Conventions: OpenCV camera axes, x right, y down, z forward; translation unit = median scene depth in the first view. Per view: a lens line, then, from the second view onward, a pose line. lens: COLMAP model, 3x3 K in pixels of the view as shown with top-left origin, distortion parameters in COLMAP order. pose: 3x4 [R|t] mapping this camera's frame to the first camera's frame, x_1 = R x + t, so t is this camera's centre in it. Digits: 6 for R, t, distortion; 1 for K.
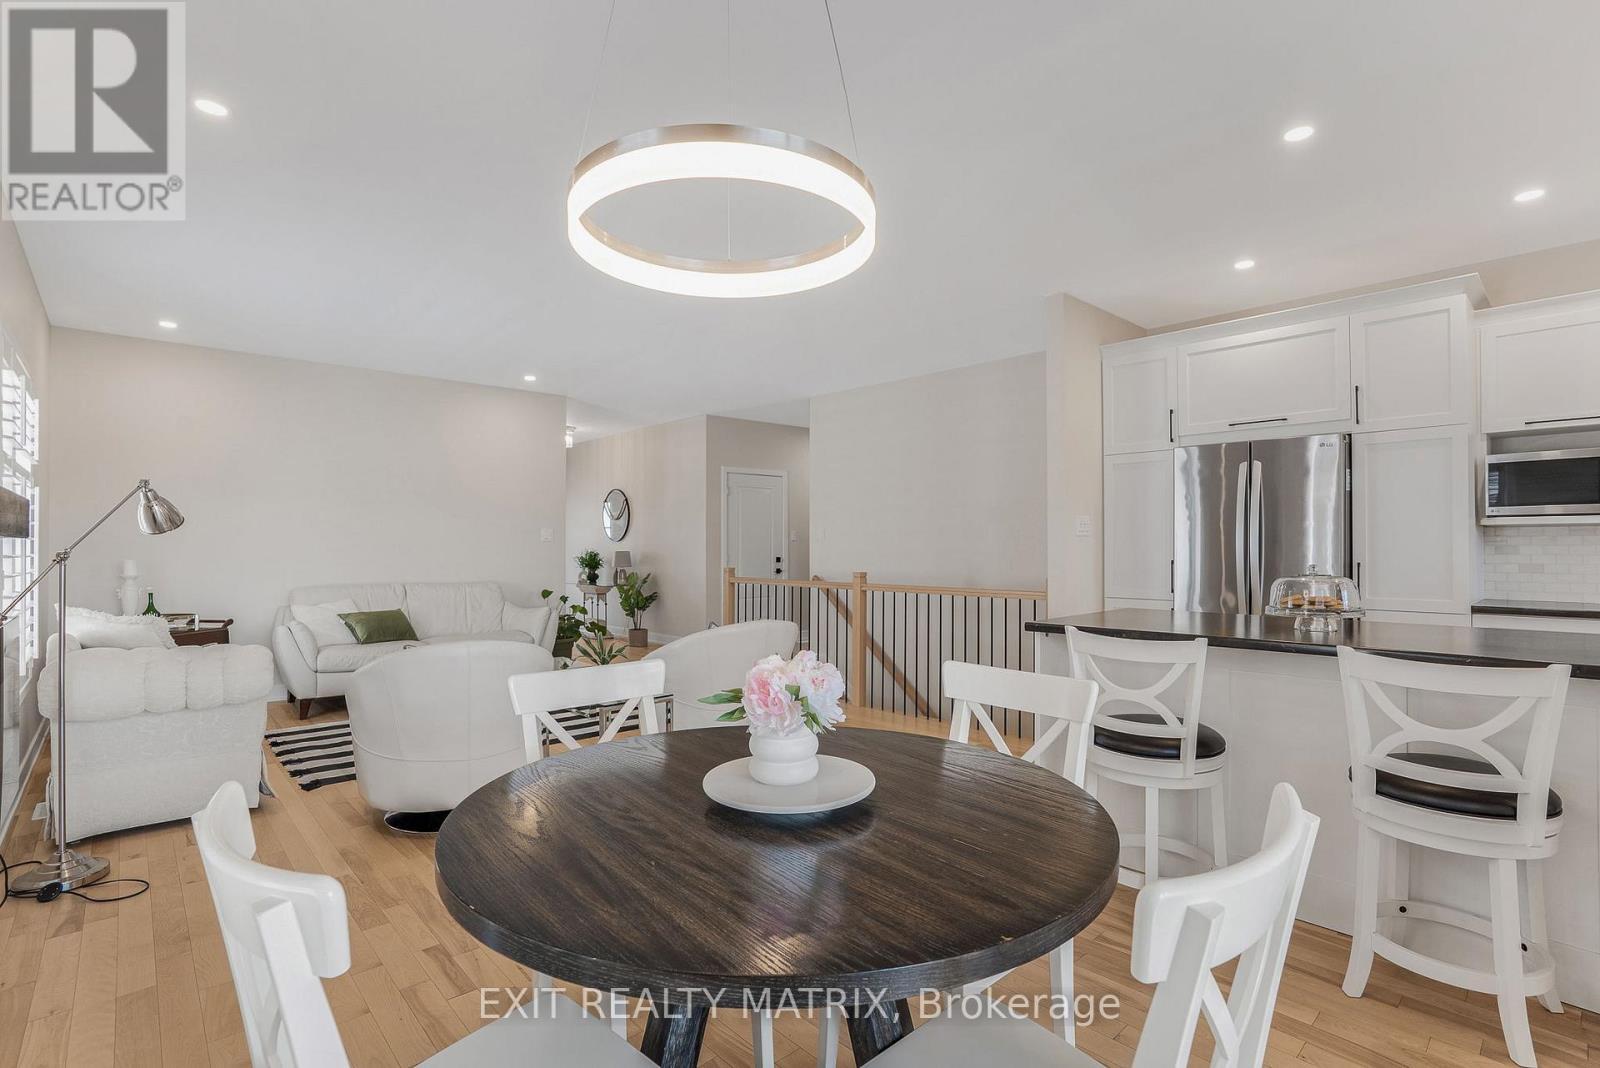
lens RADIAL K [[752.7, 0, 799.1], [0, 752.7, 544.9], [0, 0, 1]] dist [-0.037810, 0.008195]
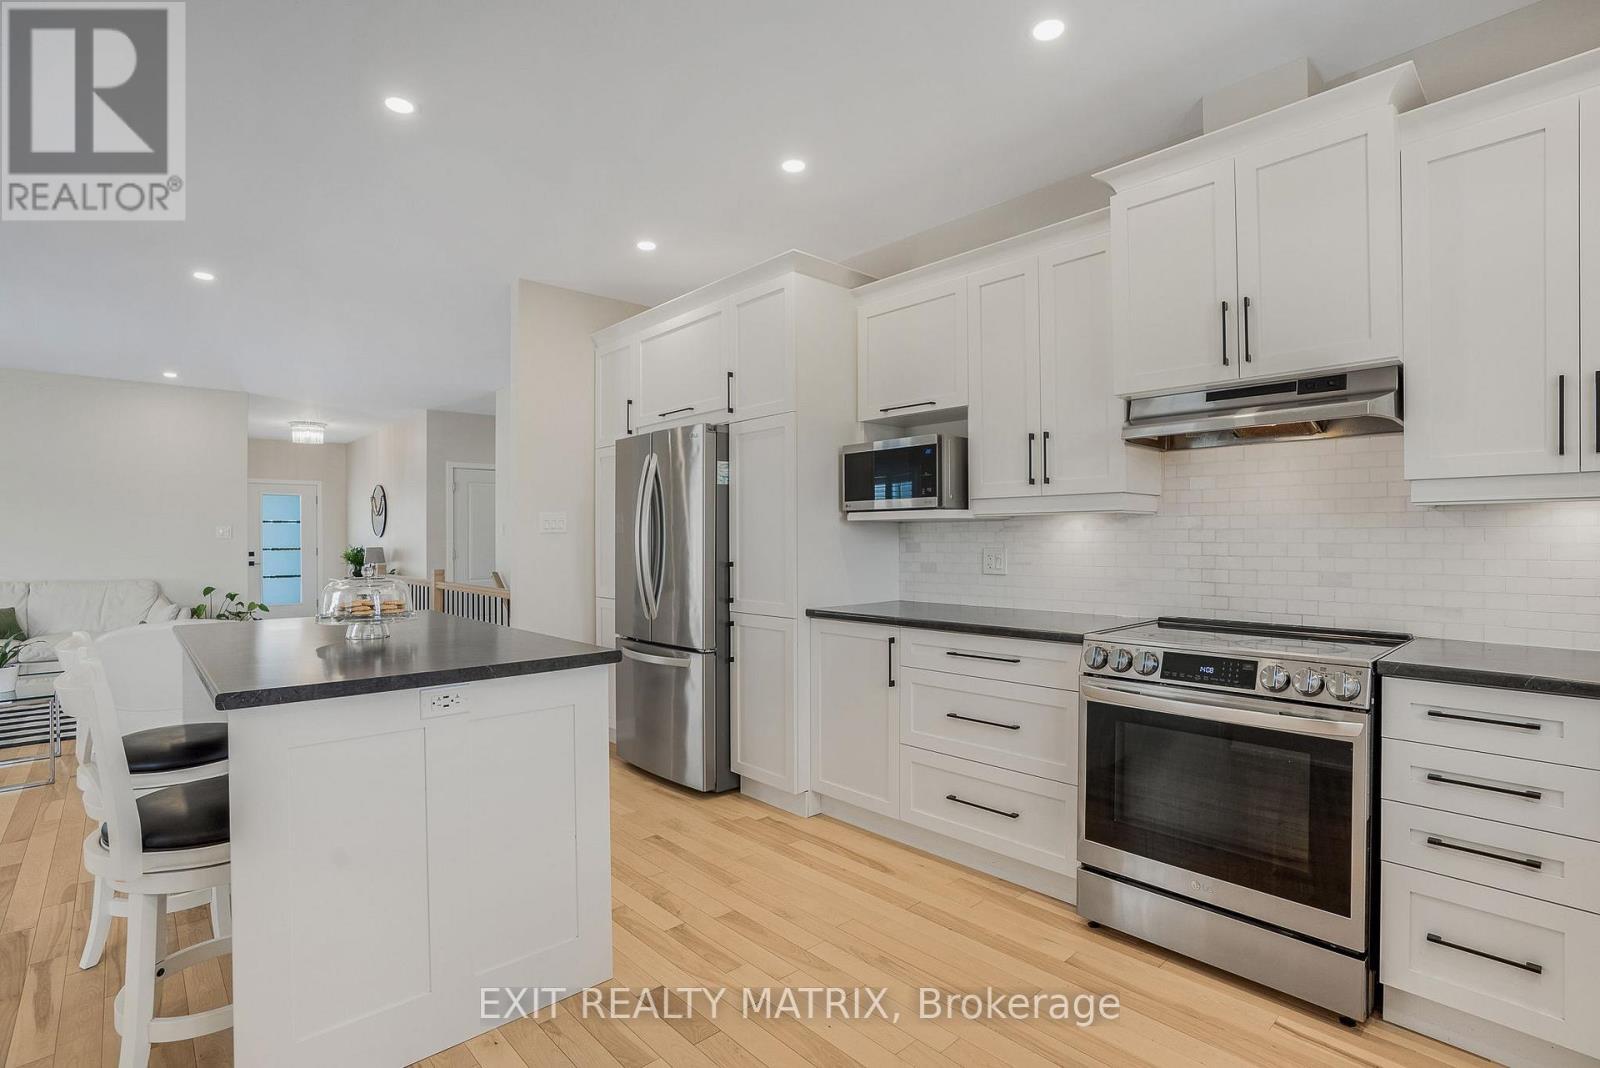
lens RADIAL K [[752.7, 0, 789.0], [0, 752.7, 535.1], [0, 0, 1]] dist [-0.037810, 0.008195]
pose [[0.999987, -0.004278, -0.002659, 0.680899], [0.004268, 0.999985, -0.003547, -0.004991], [0.002674, 0.003536, 0.999990, 0.043100]]
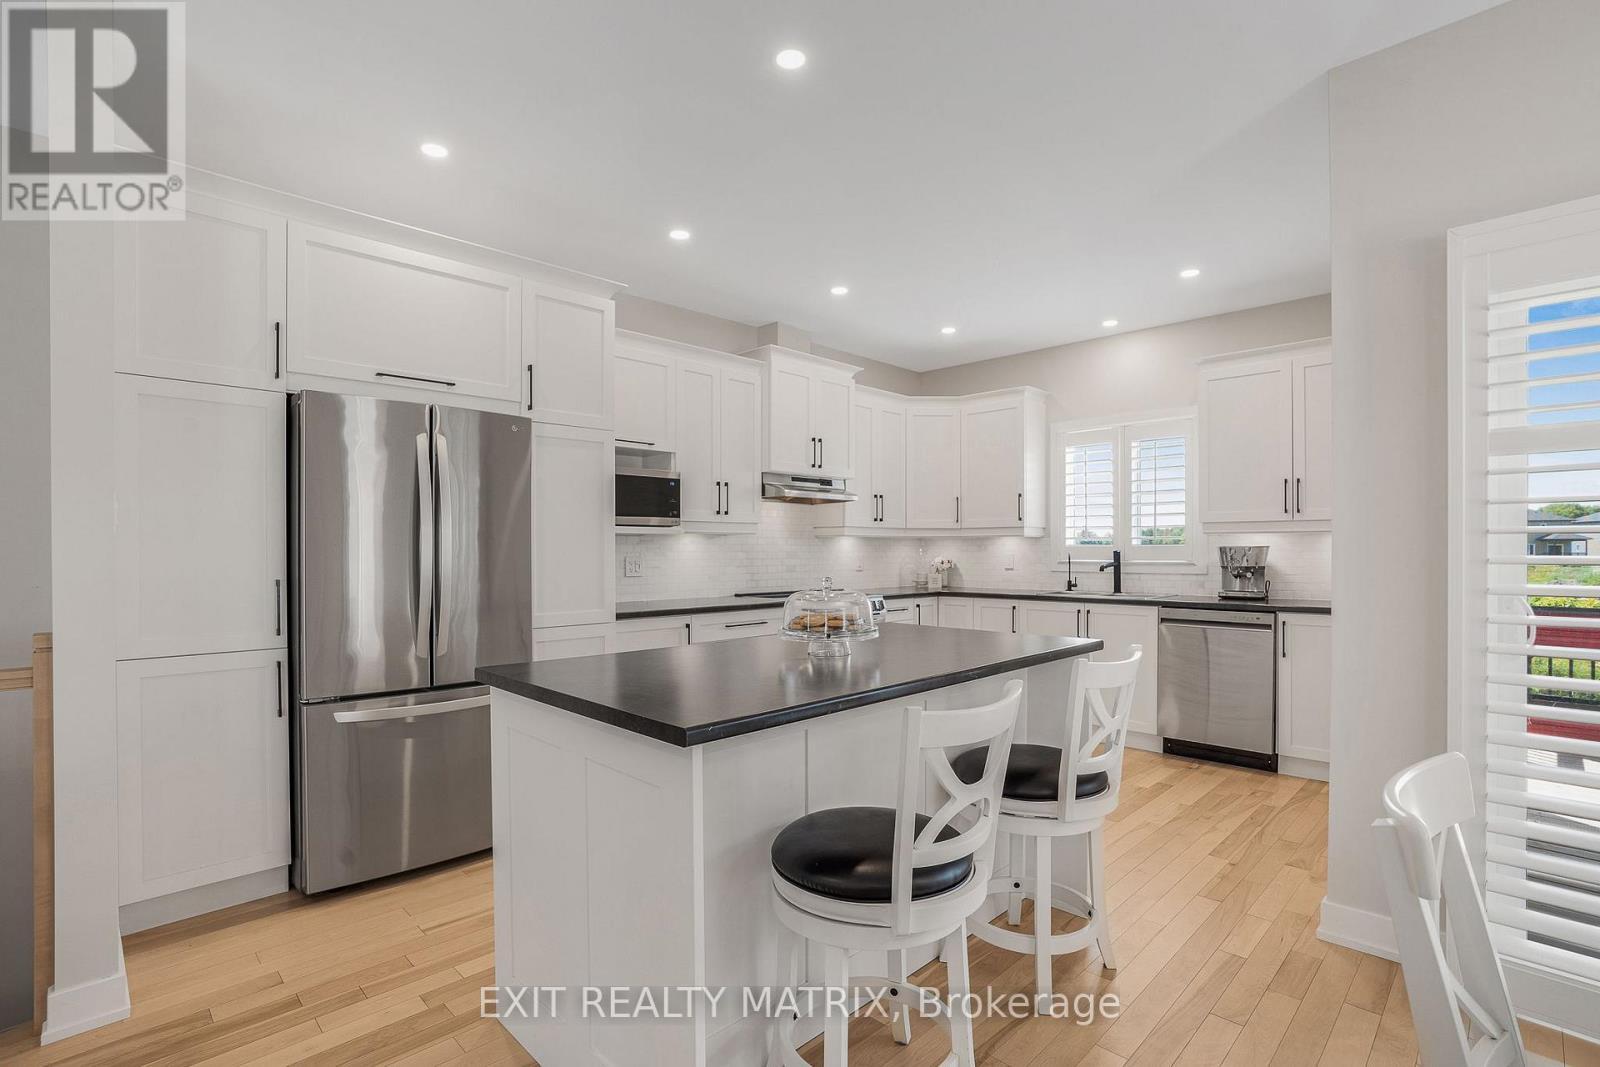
lens RADIAL K [[752.7, 0, 801.4], [0, 752.7, 549.1], [0, 0, 1]] dist [-0.037810, 0.008195]
pose [[-0.038568, 0.000561, 0.999256, -0.090563], [0.001355, 0.999999, -0.000510, -0.002959], [-0.999255, 0.001335, -0.038569, 0.592376]]
